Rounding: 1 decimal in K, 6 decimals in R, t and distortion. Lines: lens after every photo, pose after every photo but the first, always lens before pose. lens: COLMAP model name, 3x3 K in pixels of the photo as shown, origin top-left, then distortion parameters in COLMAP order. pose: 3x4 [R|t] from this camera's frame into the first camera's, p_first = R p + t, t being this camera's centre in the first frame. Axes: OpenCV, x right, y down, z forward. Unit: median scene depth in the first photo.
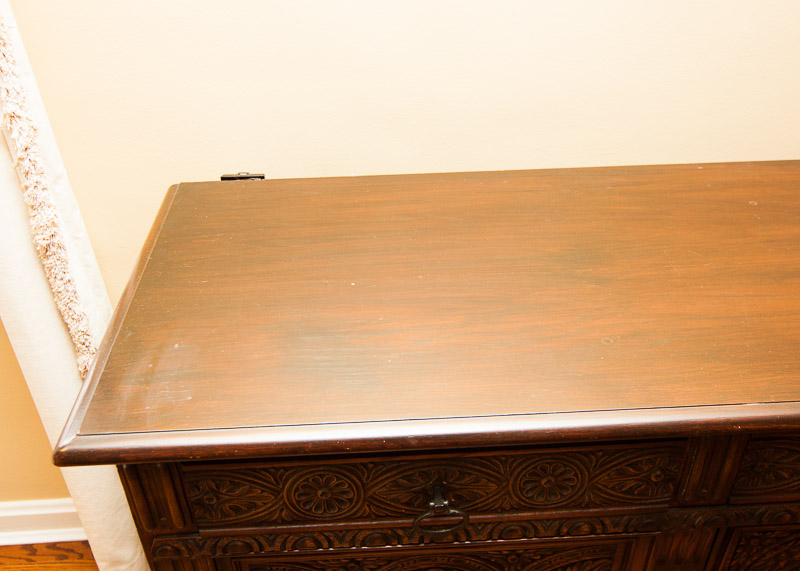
lens RADIAL K [[753.0, 0, 400.0], [0, 753.0, 285.5], [0, 0, 1]] dist [-0.000424, -0.002332]
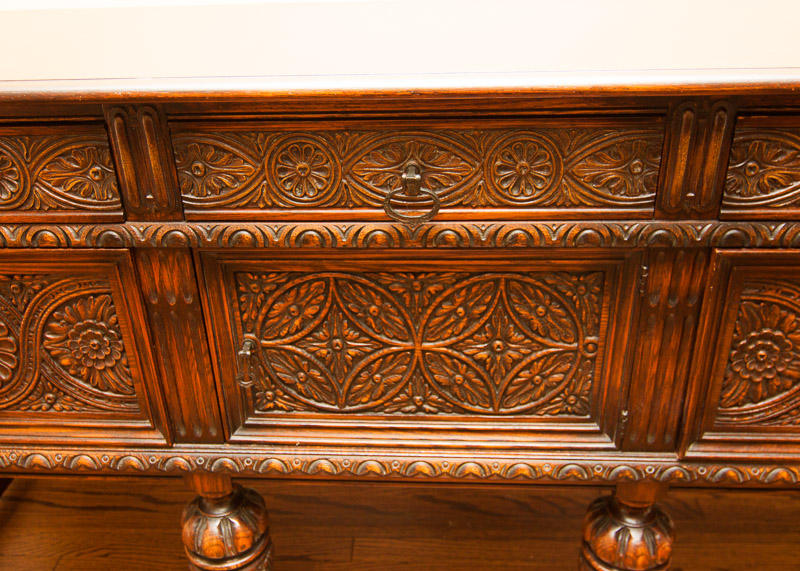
lens RADIAL K [[753.0, 0, 400.0], [0, 753.0, 285.5], [0, 0, 1]] dist [-0.000424, -0.002332]
pose [[0.993888, 0.040797, -0.102580, 0.861790], [-0.052137, 0.992517, -0.110417, 0.493860], [0.097308, 0.115091, 0.988577, 0.037139]]
